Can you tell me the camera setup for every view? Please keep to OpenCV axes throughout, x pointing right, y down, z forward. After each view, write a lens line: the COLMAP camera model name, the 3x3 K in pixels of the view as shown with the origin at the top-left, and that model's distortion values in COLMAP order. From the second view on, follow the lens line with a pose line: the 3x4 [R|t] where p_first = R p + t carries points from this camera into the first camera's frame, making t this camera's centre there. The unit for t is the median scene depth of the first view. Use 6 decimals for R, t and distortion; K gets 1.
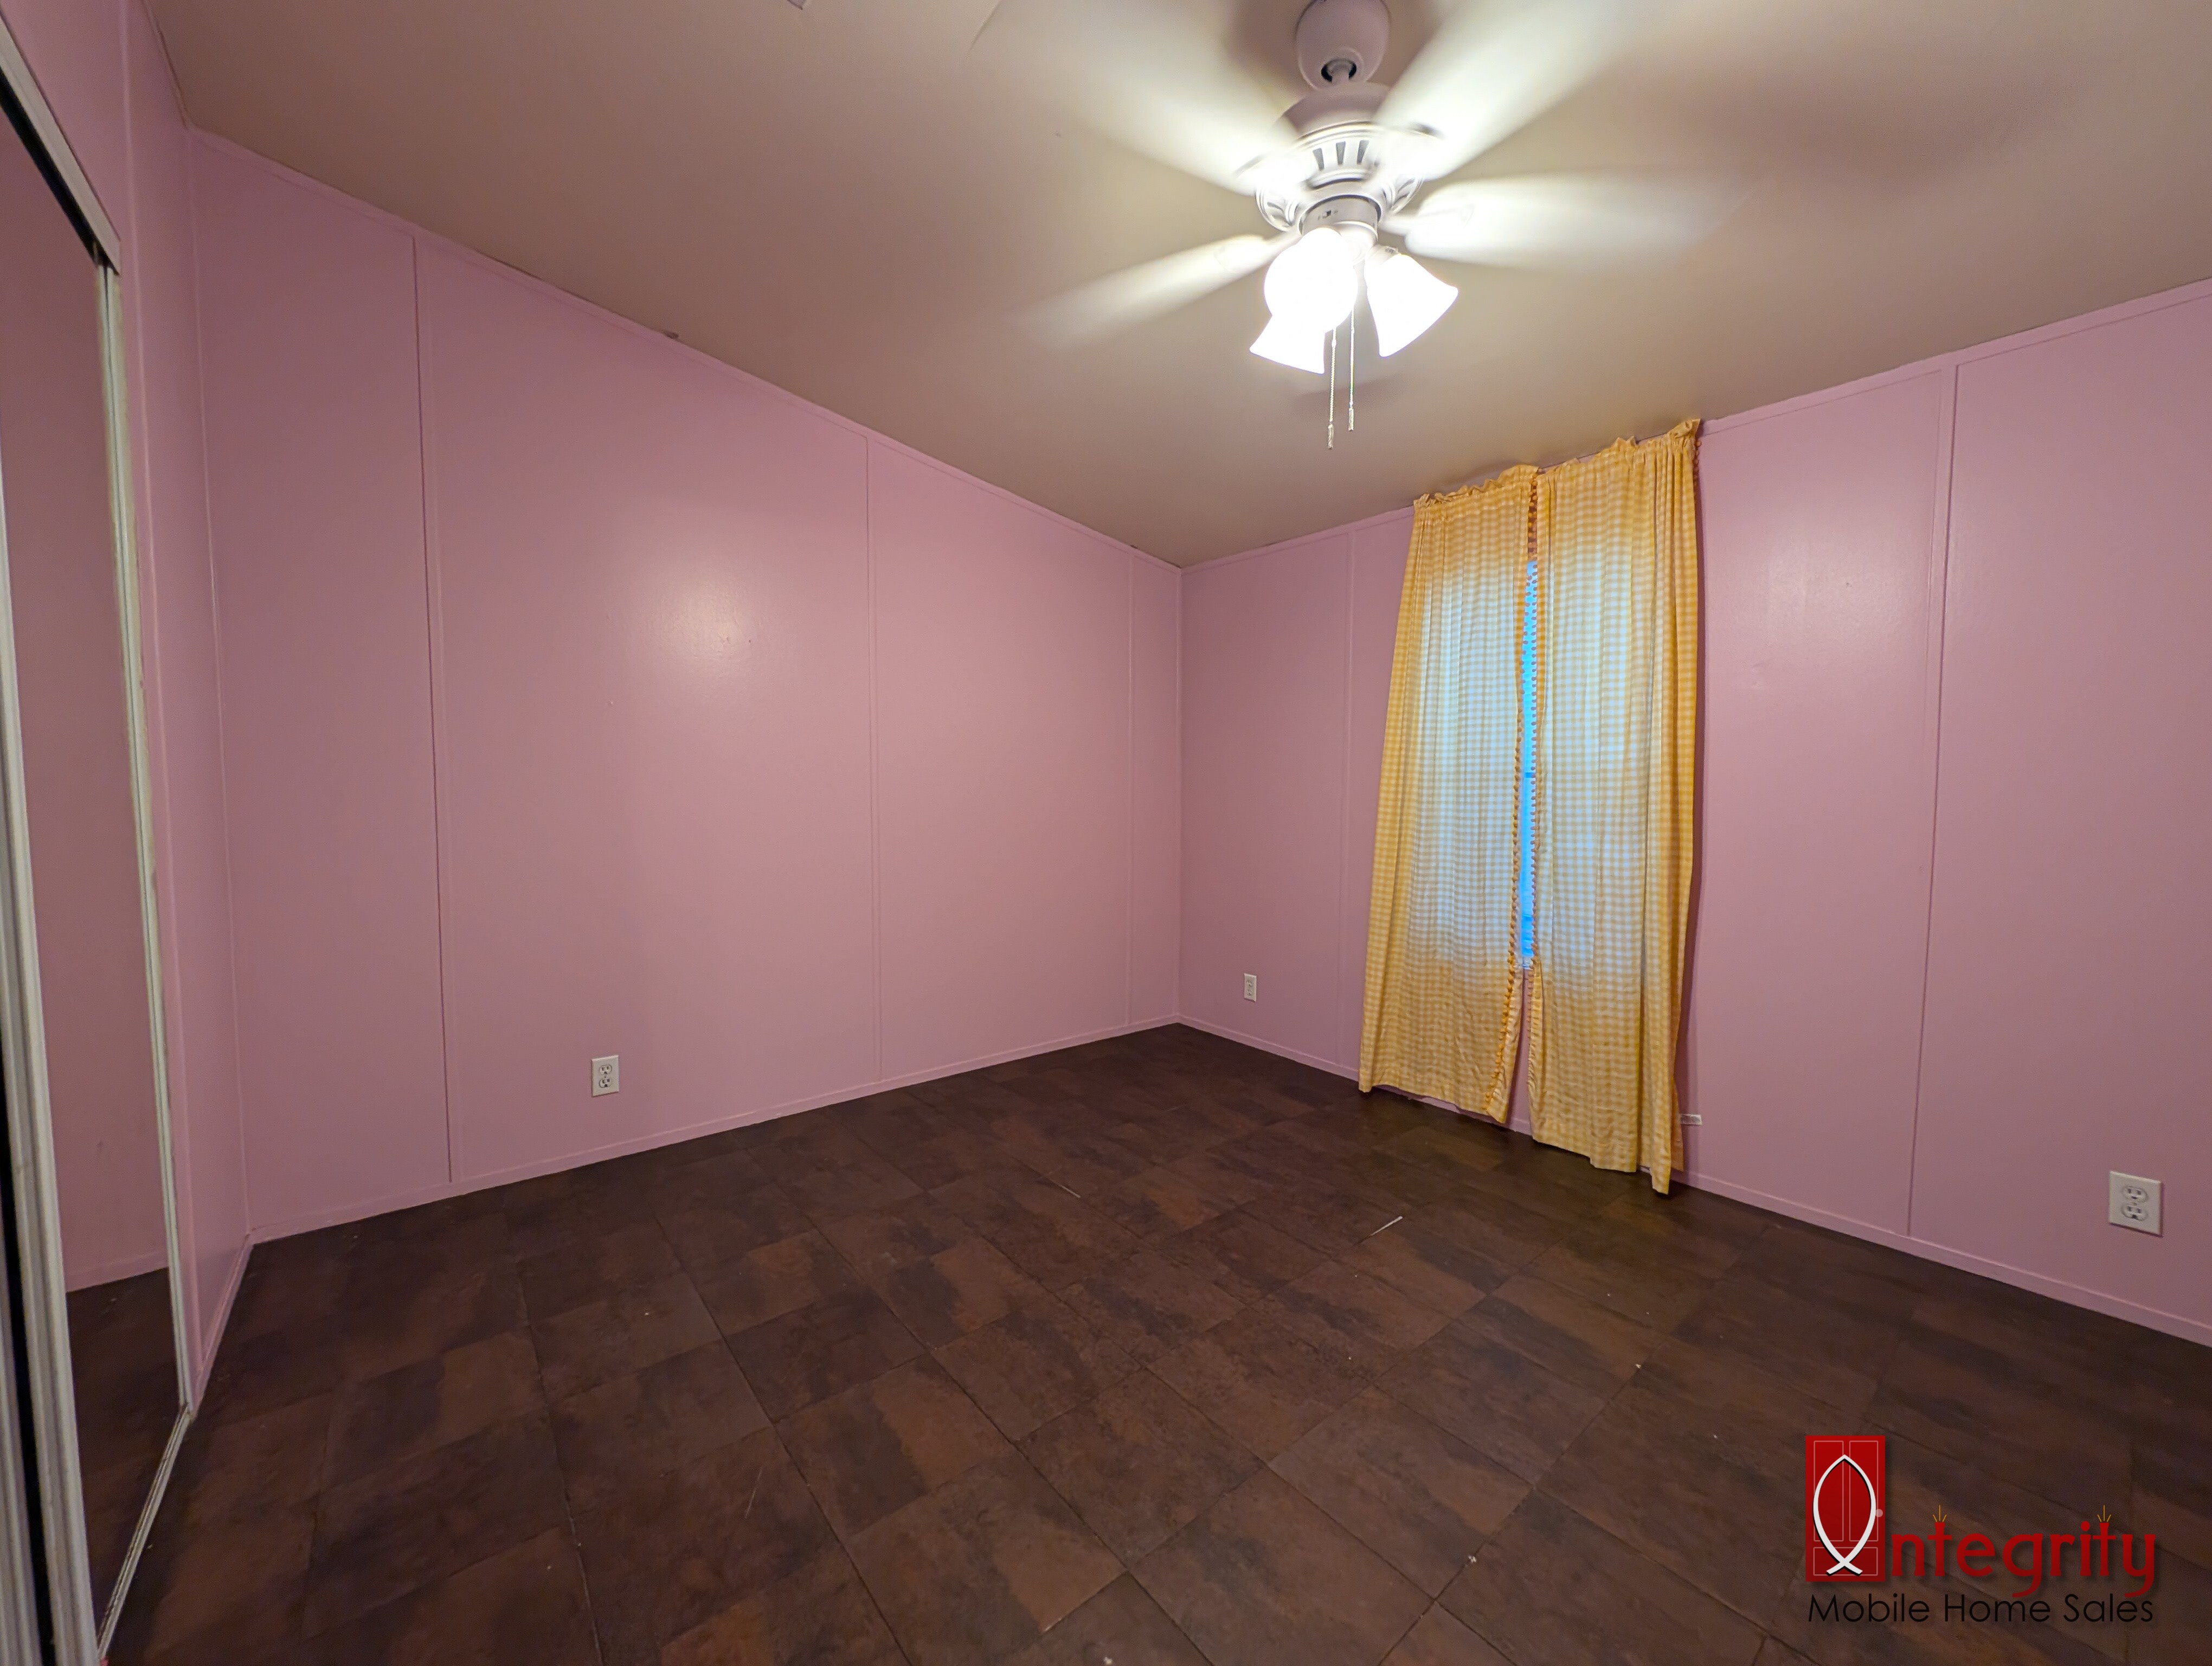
lens RADIAL K [[845.2, 0, 1113.4], [0, 845.2, 834.1], [0, 0, 1]] dist [0.003898, -0.001864]
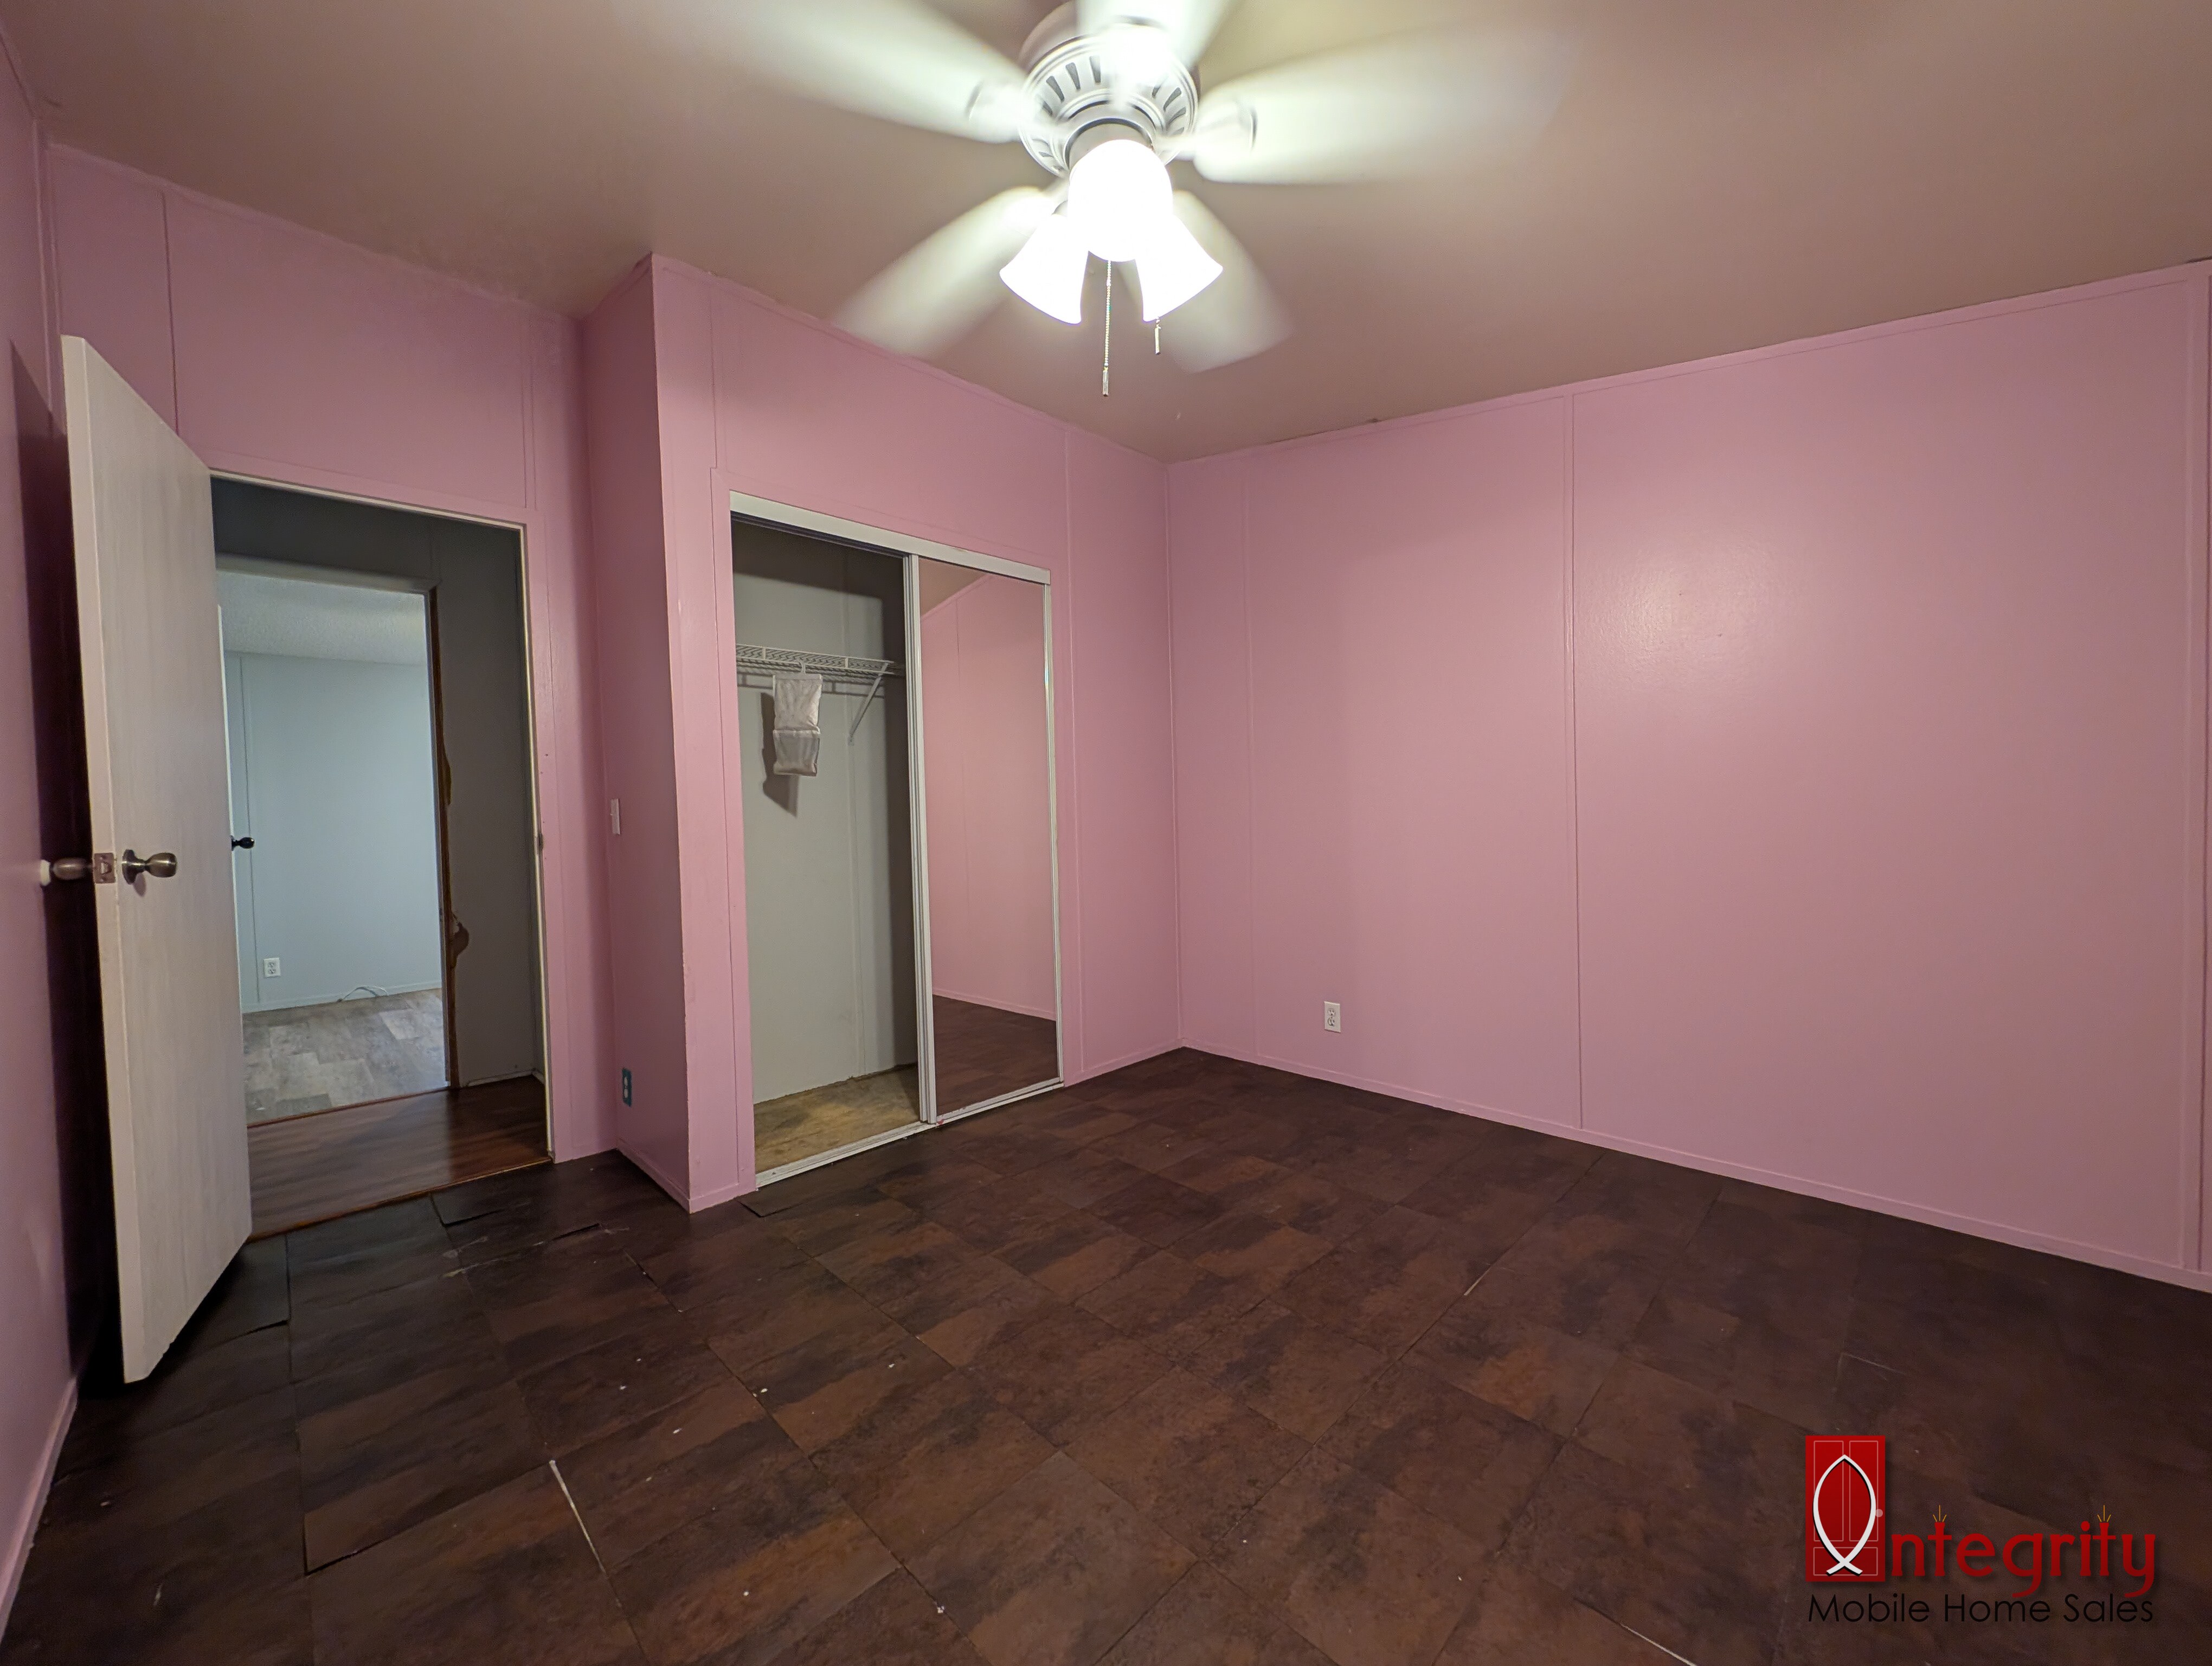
lens RADIAL K [[845.2, 0, 1101.9], [0, 845.2, 831.3], [0, 0, 1]] dist [0.003898, -0.001864]
pose [[0.102685, 0.025767, -0.994380, 0.843359], [-0.043916, 0.998807, 0.021346, -0.014161], [0.993744, 0.041477, 0.103694, 0.655932]]
